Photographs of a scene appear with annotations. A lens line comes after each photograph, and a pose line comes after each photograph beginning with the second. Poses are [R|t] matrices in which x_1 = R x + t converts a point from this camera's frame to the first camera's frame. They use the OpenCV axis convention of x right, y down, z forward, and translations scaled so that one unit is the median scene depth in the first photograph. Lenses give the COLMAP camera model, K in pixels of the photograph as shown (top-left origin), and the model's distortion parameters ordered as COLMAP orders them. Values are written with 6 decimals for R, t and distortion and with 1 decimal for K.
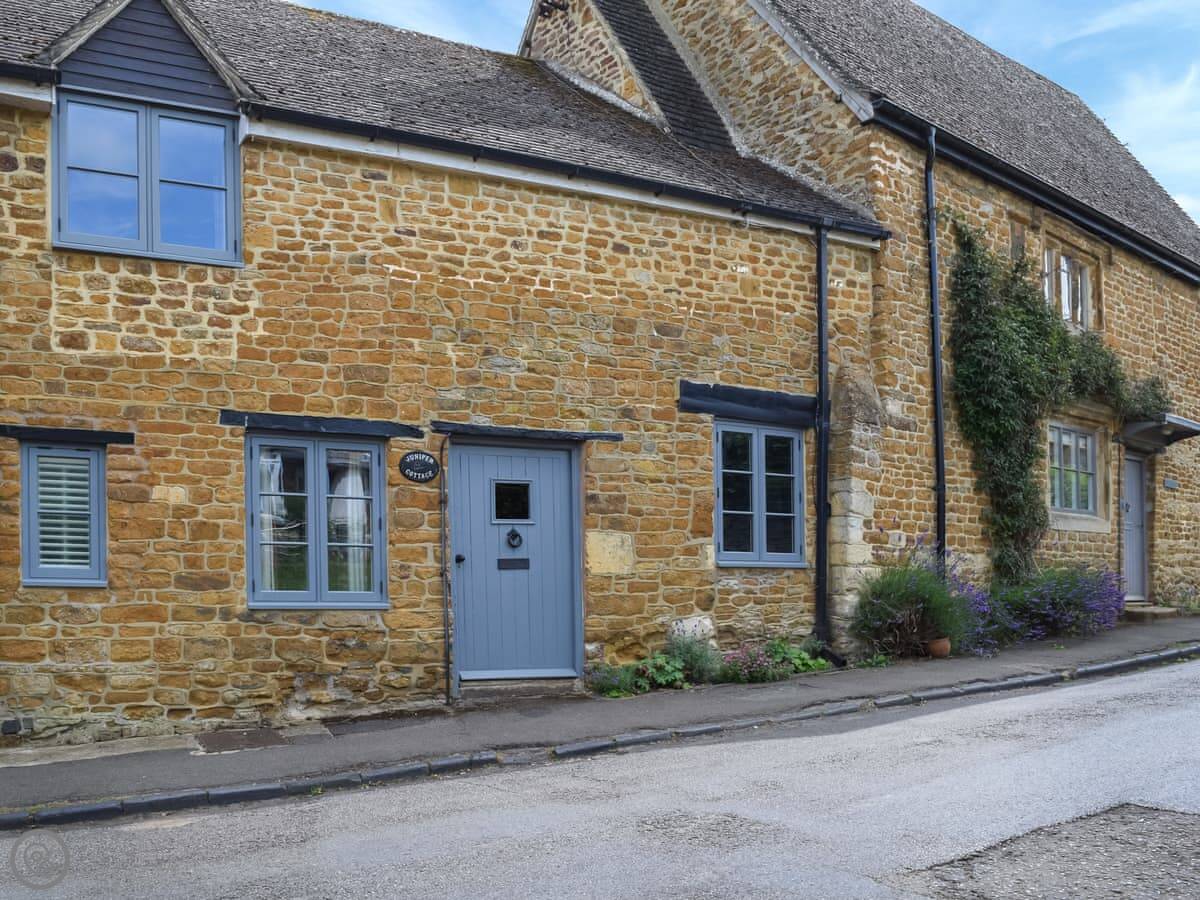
lens RADIAL K [[1142.8, 0, 599.6], [0, 1142.8, 483.6], [0, 0, 1]] dist [-0.077686, -0.014102]
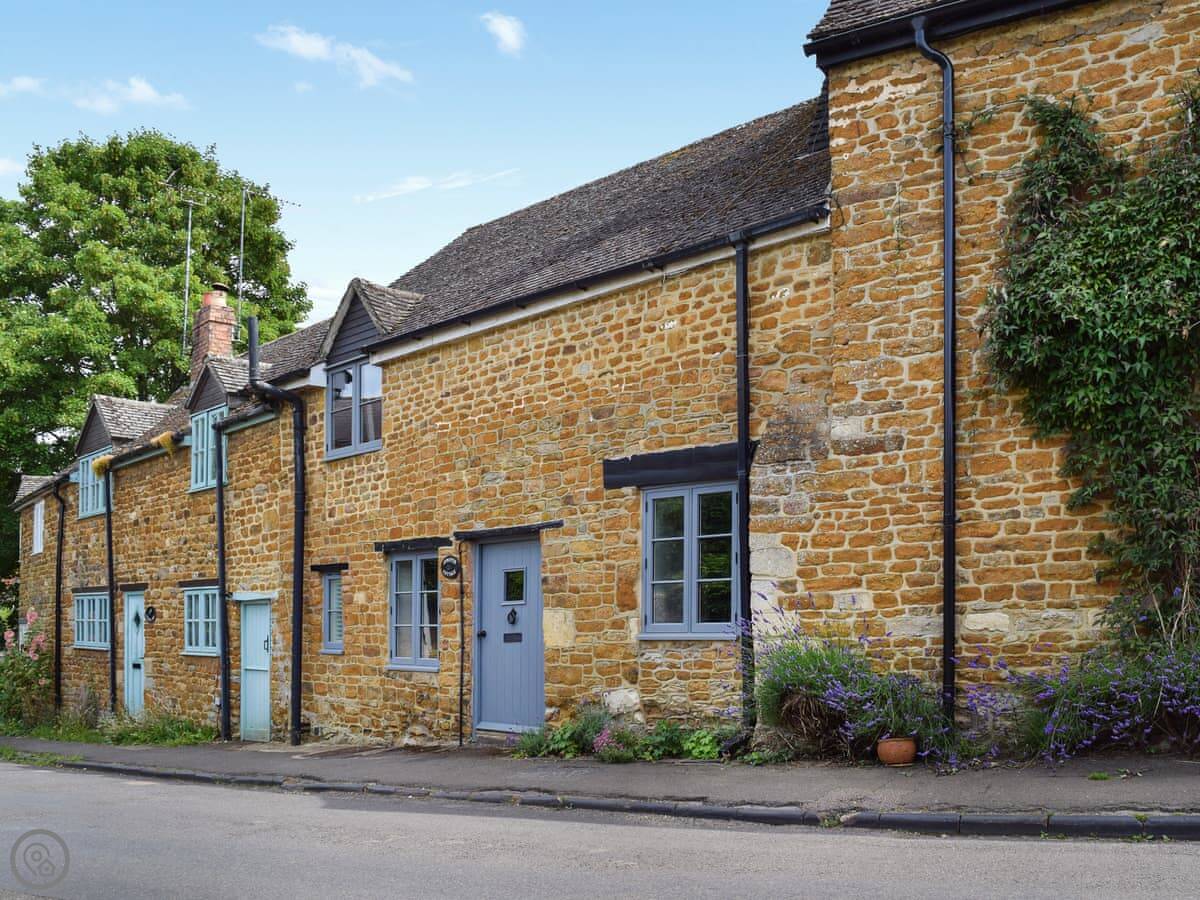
lens RADIAL K [[1149.5, 0, 599.1], [0, 1149.5, 406.4], [0, 0, 1]] dist [-0.056597, -0.007087]
pose [[0.275408, -0.159289, -0.948039, 1.141763], [0.132962, 0.983010, -0.126539, -0.006122], [0.952088, -0.091203, 0.291908, 0.732242]]
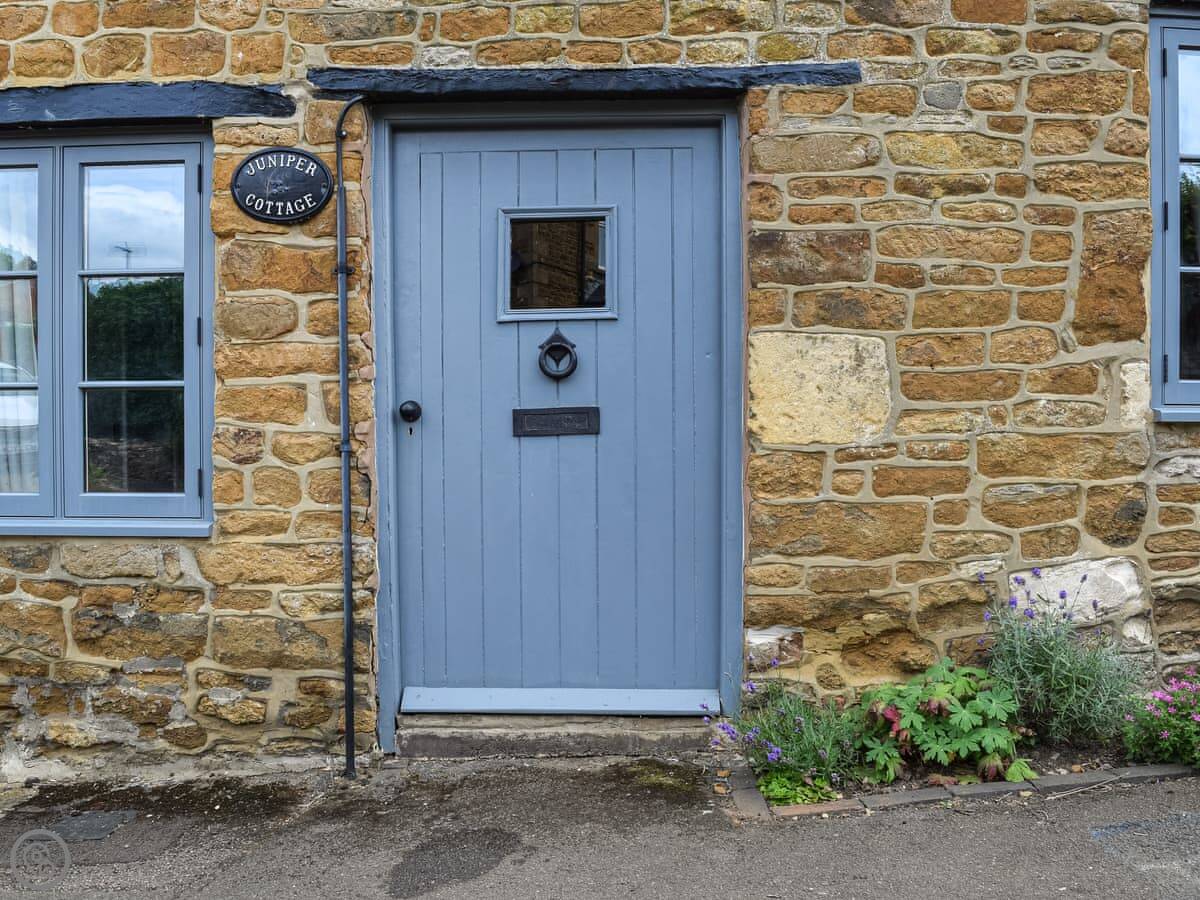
lens RADIAL K [[1142.8, 0, 599.6], [0, 1142.8, 483.6], [0, 0, 1]] dist [-0.077686, -0.014102]
pose [[0.880084, 0.012982, -0.474641, 0.122846], [0.046788, 0.992390, 0.113896, 0.046126], [0.472508, -0.122445, 0.872779, 0.644136]]
